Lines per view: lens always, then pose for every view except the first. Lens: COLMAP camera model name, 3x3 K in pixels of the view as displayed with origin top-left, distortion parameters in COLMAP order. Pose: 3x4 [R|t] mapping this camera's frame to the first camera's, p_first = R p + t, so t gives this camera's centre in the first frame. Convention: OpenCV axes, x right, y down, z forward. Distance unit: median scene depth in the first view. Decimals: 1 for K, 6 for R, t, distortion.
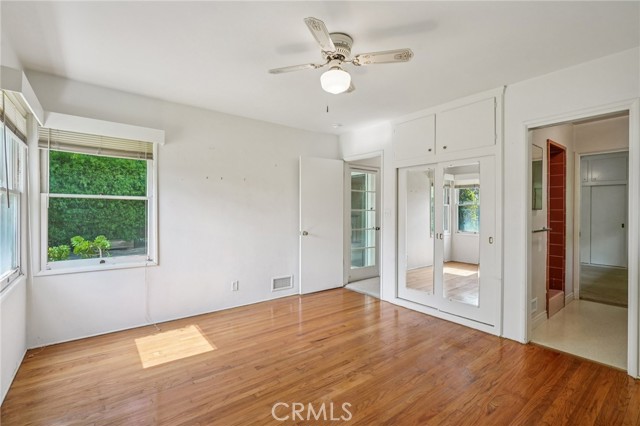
lens RADIAL K [[294.1, 0, 321.6], [0, 294.1, 211.1], [0, 0, 1]] dist [-0.004206, 0.000026]
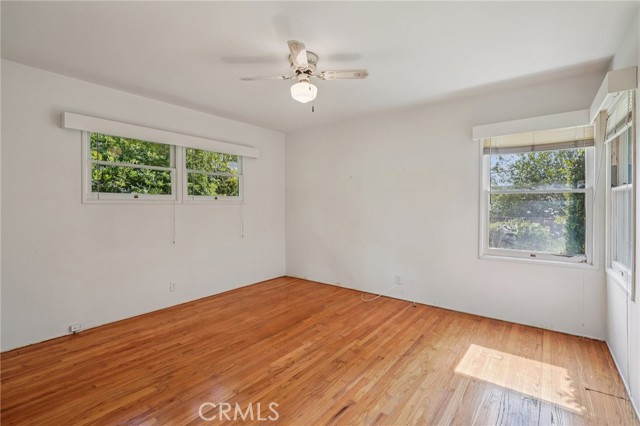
lens RADIAL K [[294.1, 0, 319.4], [0, 294.1, 214.7], [0, 0, 1]] dist [-0.004206, 0.000026]
pose [[-0.972295, 0.003522, -0.233729, 0.232582], [-0.001529, 0.999769, 0.021427, 0.009737], [0.233750, 0.021191, -0.972066, 1.942896]]
